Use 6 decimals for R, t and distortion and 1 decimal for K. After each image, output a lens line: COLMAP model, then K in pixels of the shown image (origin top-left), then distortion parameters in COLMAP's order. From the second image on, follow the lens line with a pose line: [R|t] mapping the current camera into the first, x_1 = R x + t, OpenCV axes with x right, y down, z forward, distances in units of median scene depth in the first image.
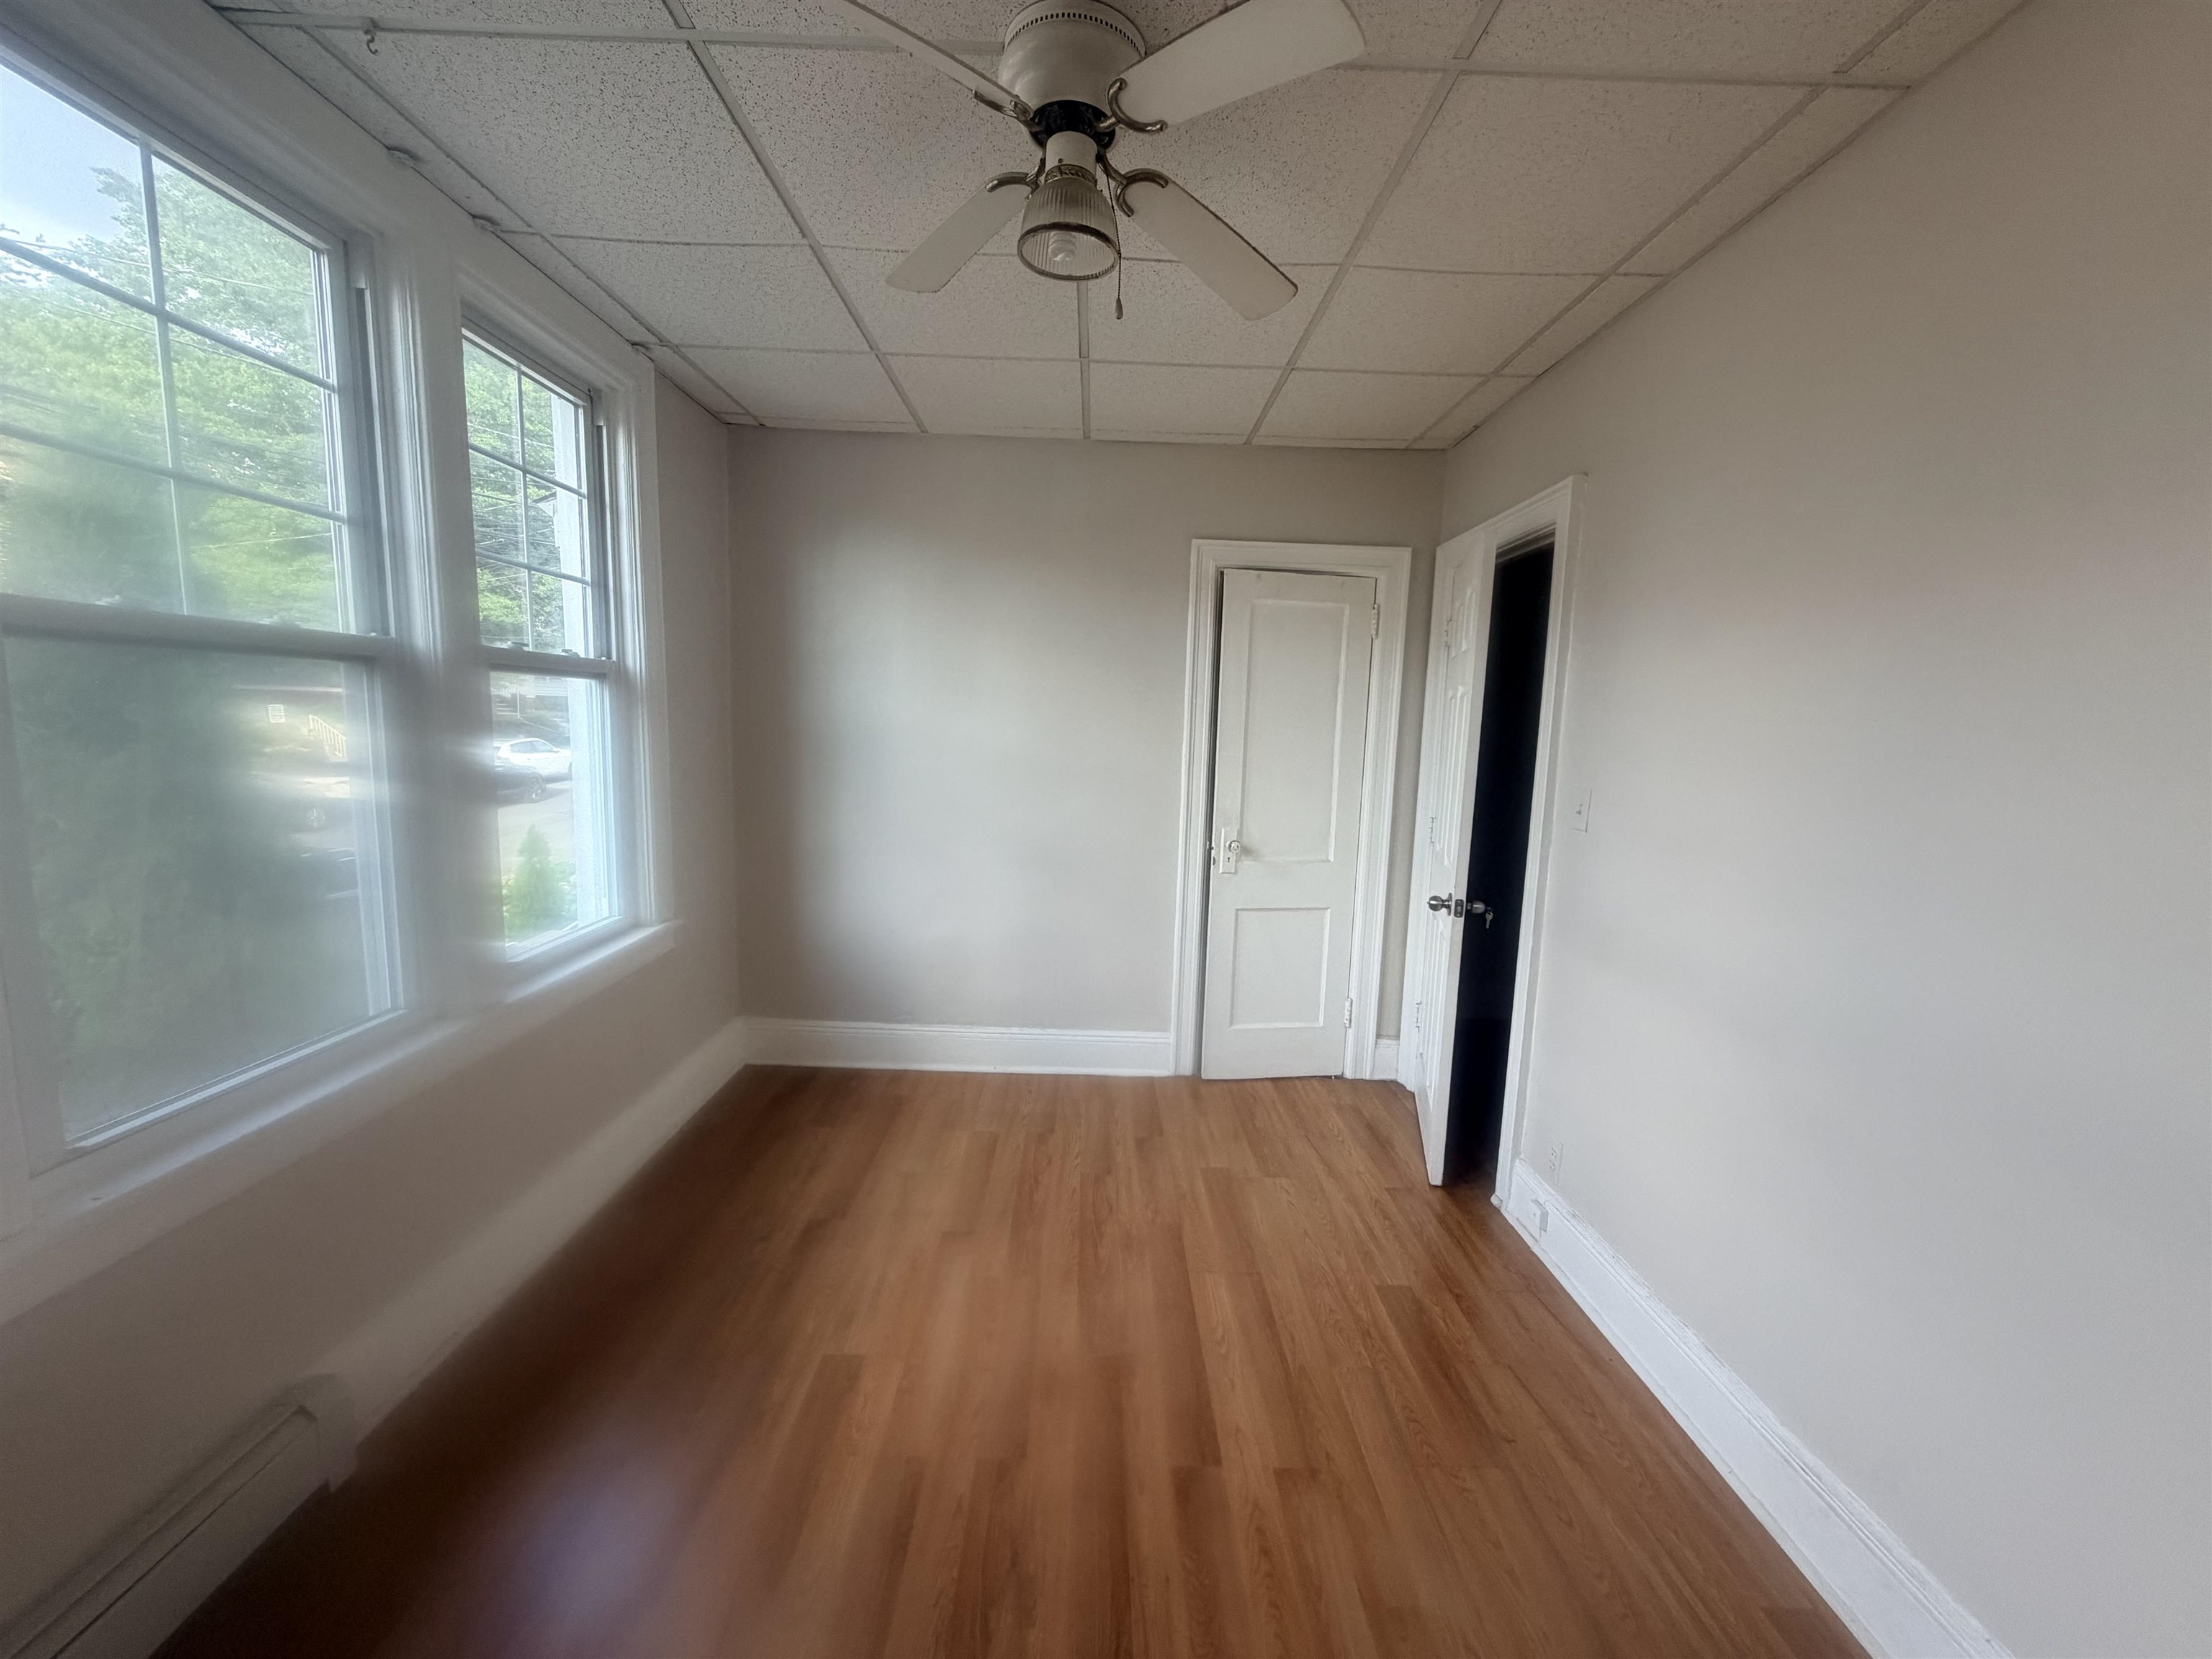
lens RADIAL K [[891.2, 0, 1101.8], [0, 891.2, 830.1], [0, 0, 1]] dist [0.002318, 0.000277]
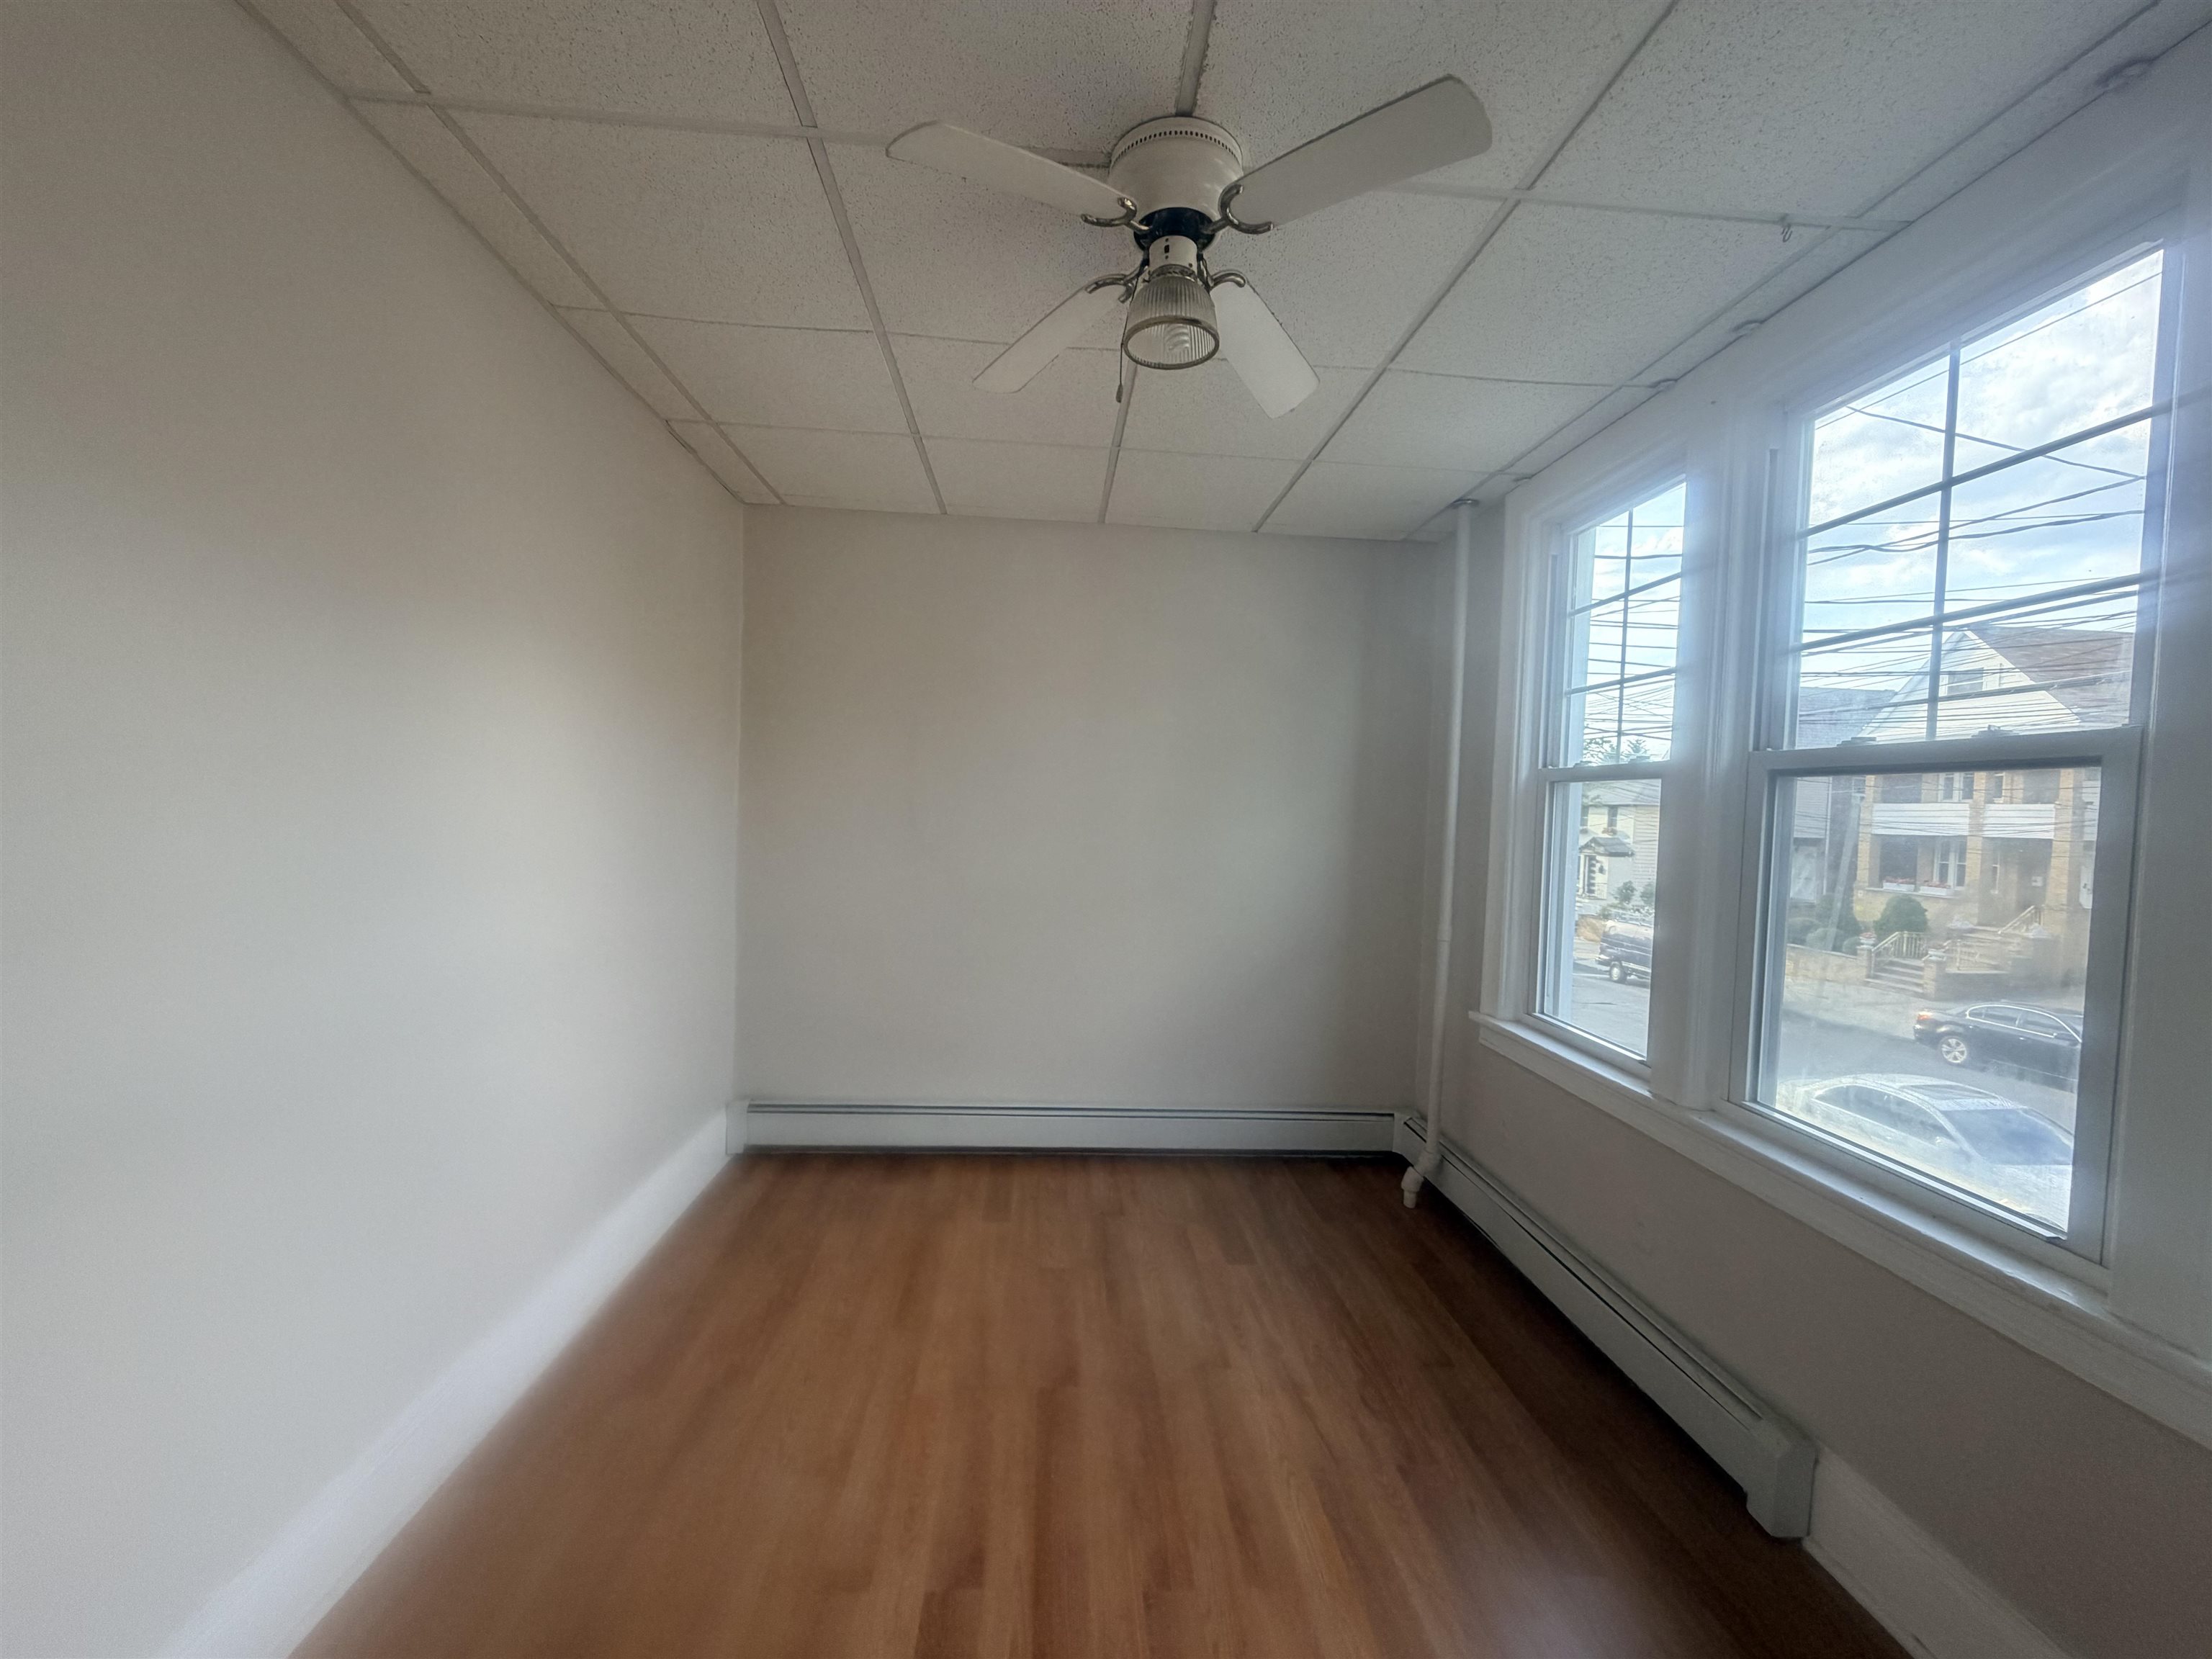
lens RADIAL K [[891.2, 0, 1101.8], [0, 891.2, 830.1], [0, 0, 1]] dist [0.002318, 0.000277]
pose [[-0.996317, -0.068493, -0.051585, 0.032707], [-0.075462, 0.986075, 0.148195, -0.199669], [0.040716, 0.151541, -0.987612, 1.804510]]
